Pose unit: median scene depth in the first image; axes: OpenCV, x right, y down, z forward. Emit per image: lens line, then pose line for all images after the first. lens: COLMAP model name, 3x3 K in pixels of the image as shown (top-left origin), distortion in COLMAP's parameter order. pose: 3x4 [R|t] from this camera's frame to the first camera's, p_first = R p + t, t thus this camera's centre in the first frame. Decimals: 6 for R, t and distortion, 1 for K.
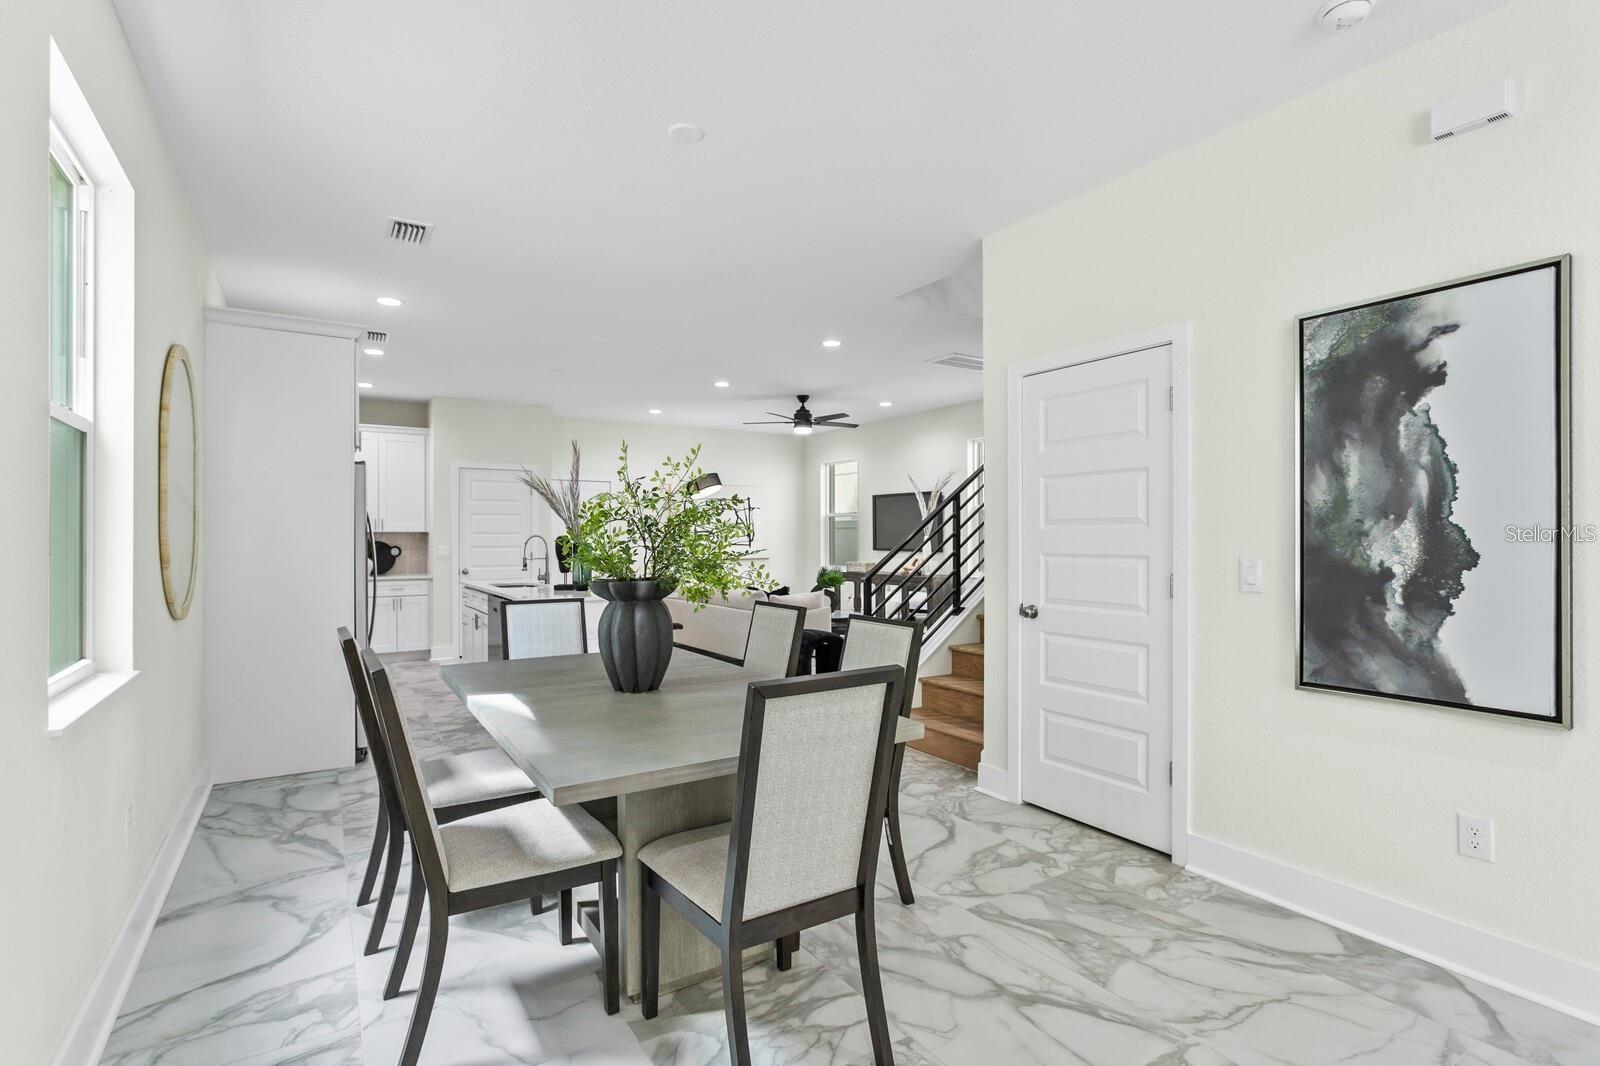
lens RADIAL K [[764.9, 0, 794.6], [0, 764.9, 534.3], [0, 0, 1]] dist [-0.005259, 0.000405]
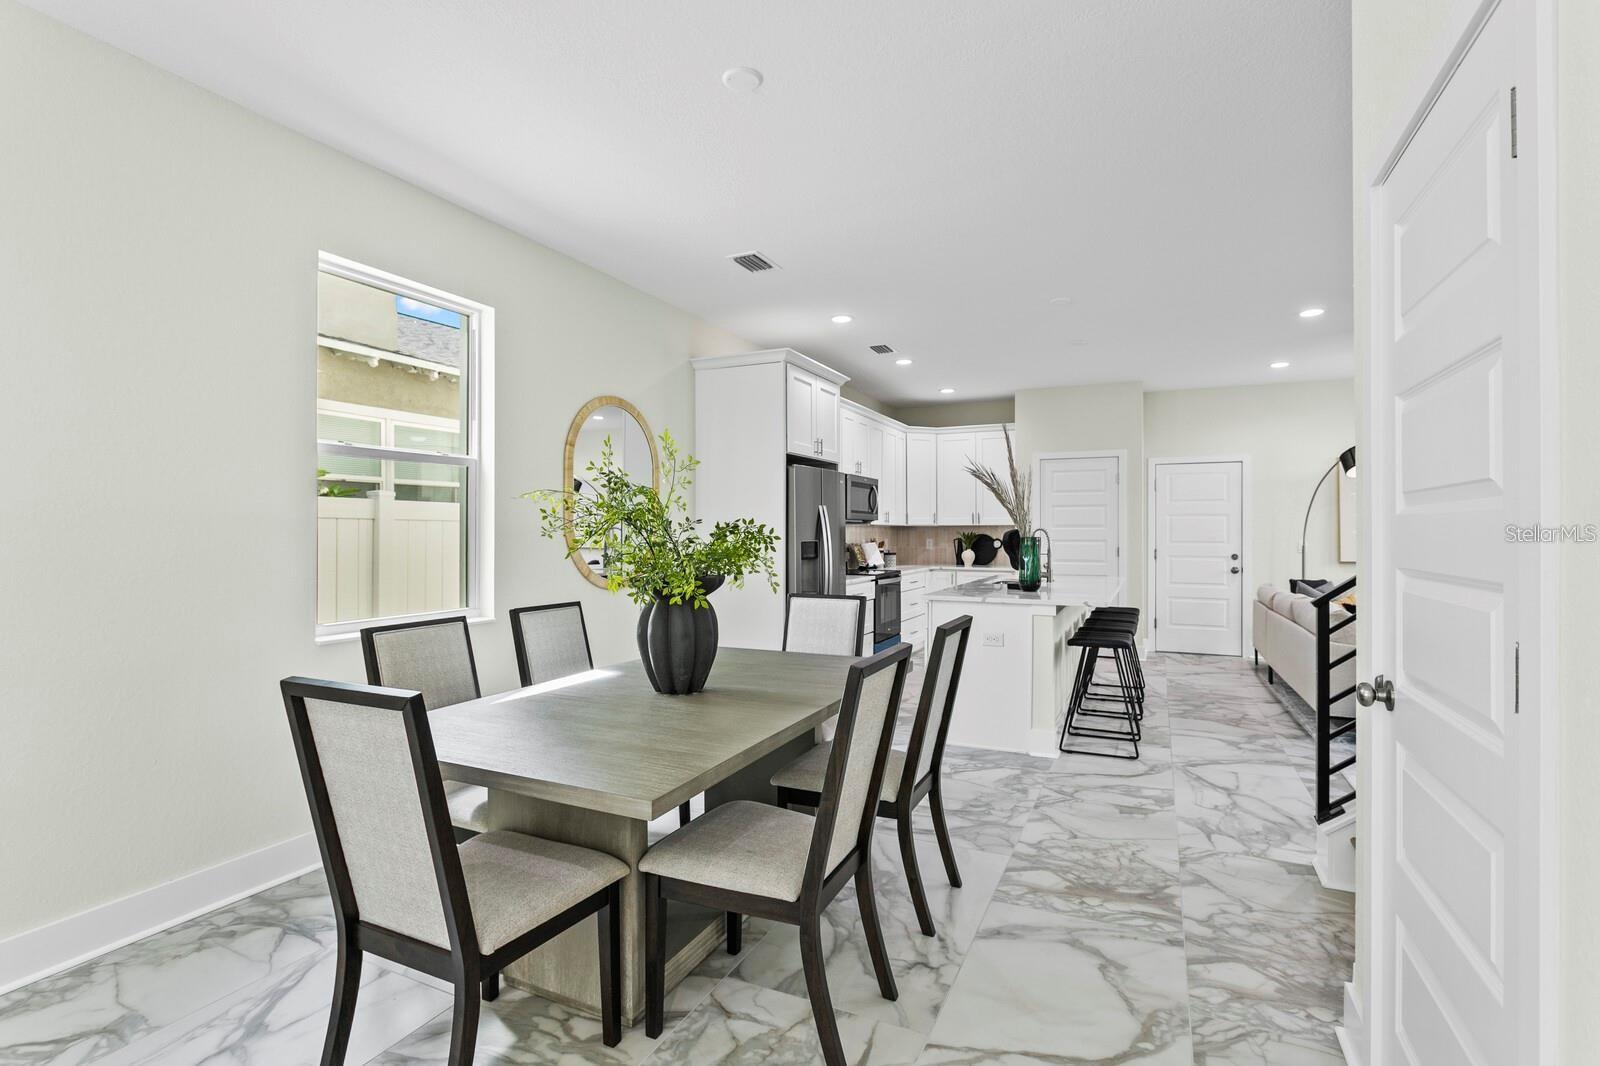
lens RADIAL K [[764.8, 0, 775.6], [0, 764.8, 528.9], [0, 0, 1]] dist [-0.015618, 0.005854]
pose [[0.521244, -0.001348, -0.853407, 0.305659], [0.003737, 0.999993, 0.000703, -0.000018], [0.853400, -0.003555, 0.521245, 0.274958]]
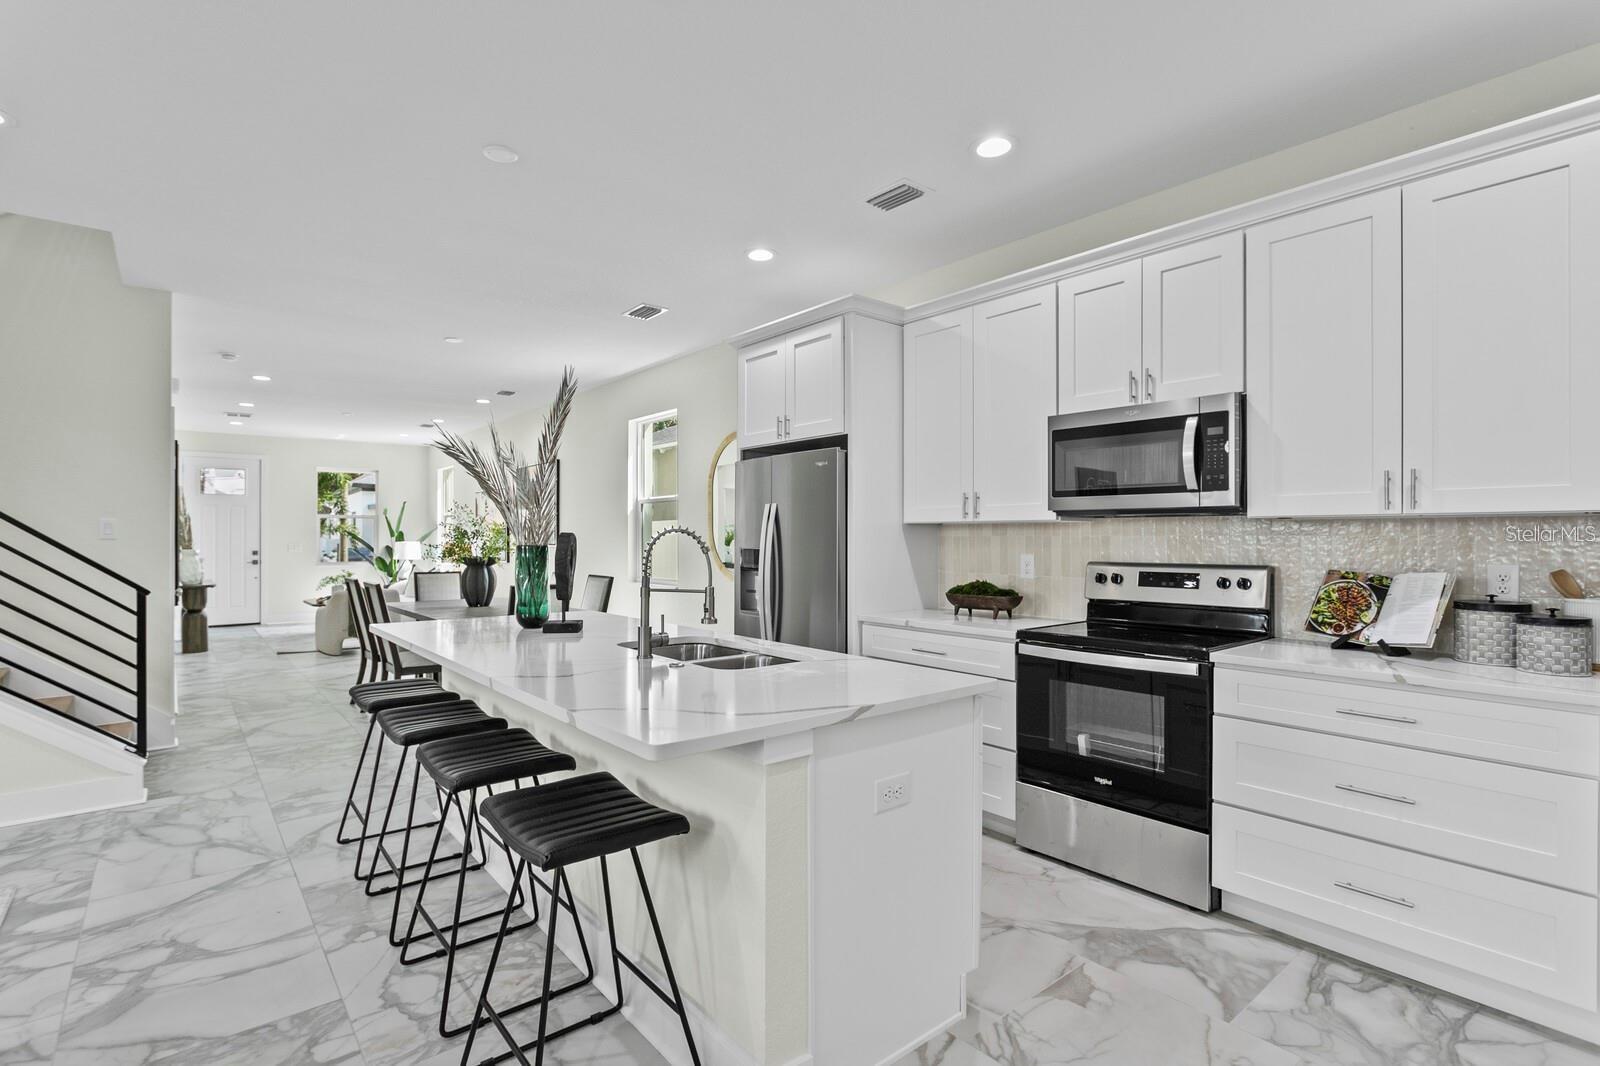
lens RADIAL K [[764.9, 0, 794.6], [0, 764.9, 534.3], [0, 0, 1]] dist [-0.005259, 0.000405]
pose [[-0.992054, 0.002386, -0.125791, -0.380165], [0.003626, 0.999947, -0.009631, 0.007885], [0.125762, -0.010010, -0.992010, 1.512613]]
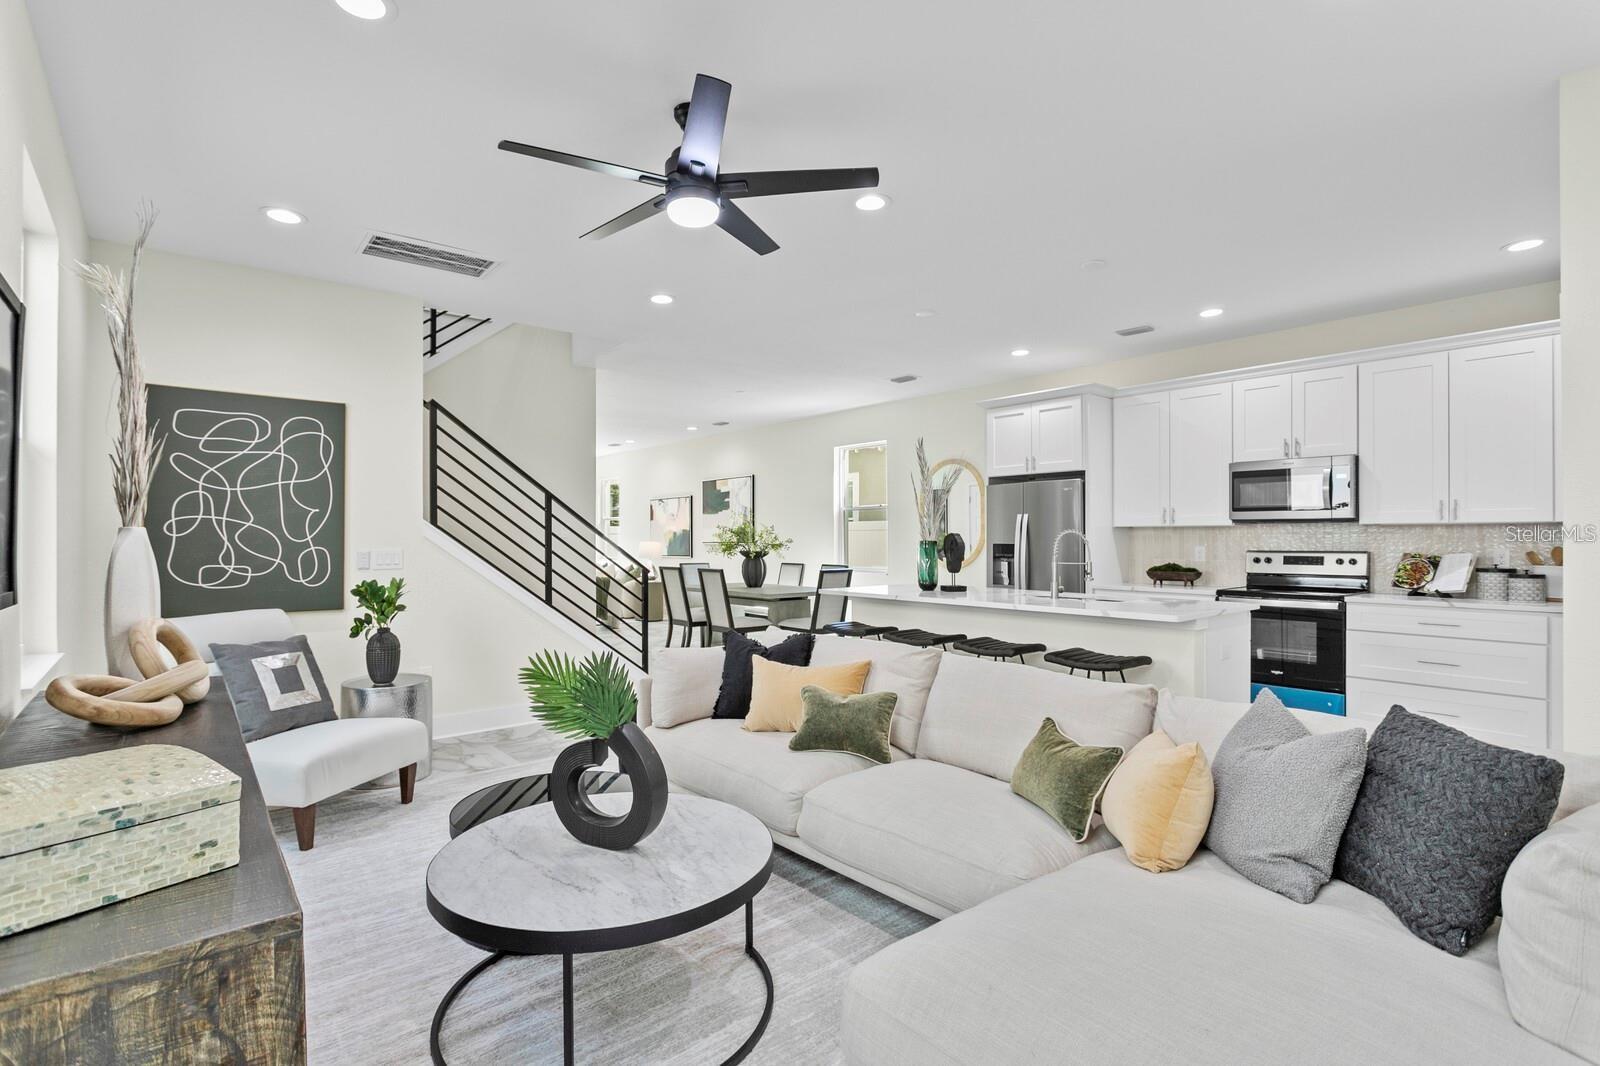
lens RADIAL K [[762.9, 0, 800.0], [0, 762.9, 533.0], [0, 0, 1]] dist [0.002960, -0.000055]
pose [[-0.990587, 0.002969, -0.136852, 0.013290], [0.004584, 0.999923, -0.011492, 0.010734], [0.136807, -0.012011, -0.990525, 1.835086]]
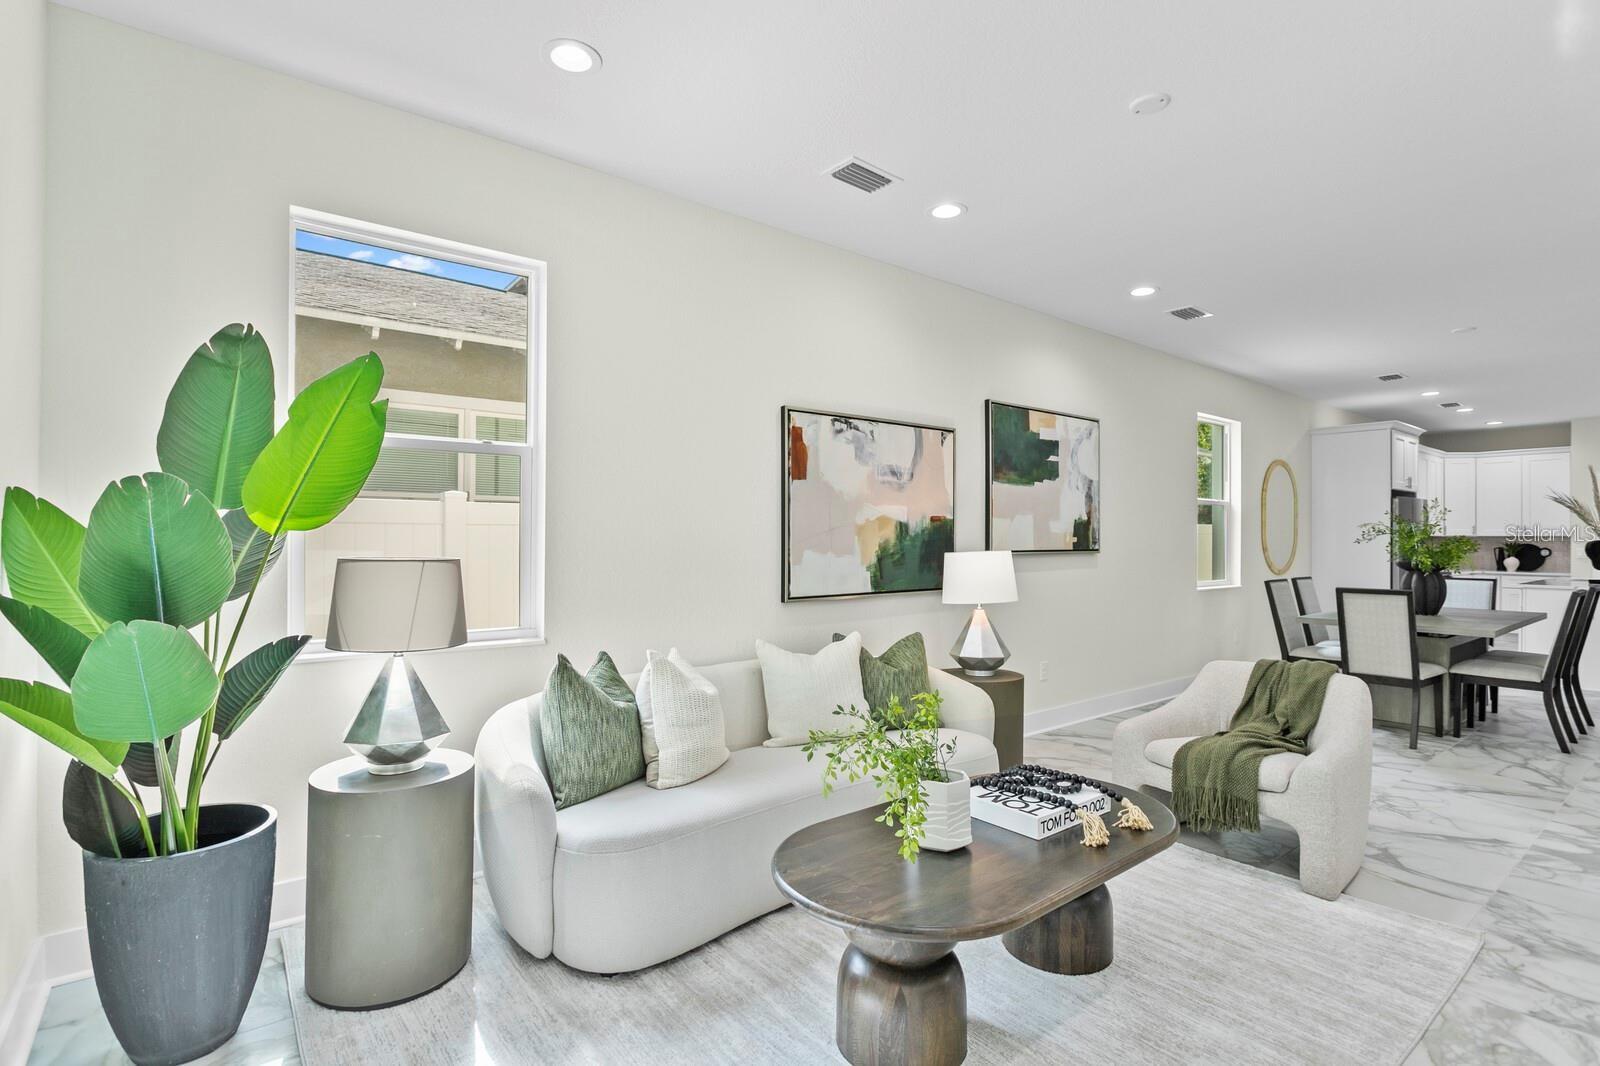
lens RADIAL K [[754.4, 0, 786.8], [0, 754.4, 538.6], [0, 0, 1]] dist [-0.002079, -0.000214]
pose [[0.099346, 0.002487, -0.995050, 0.754343], [0.000468, 0.999997, 0.002546, -0.004038], [0.995053, -0.000718, 0.099345, -0.420707]]
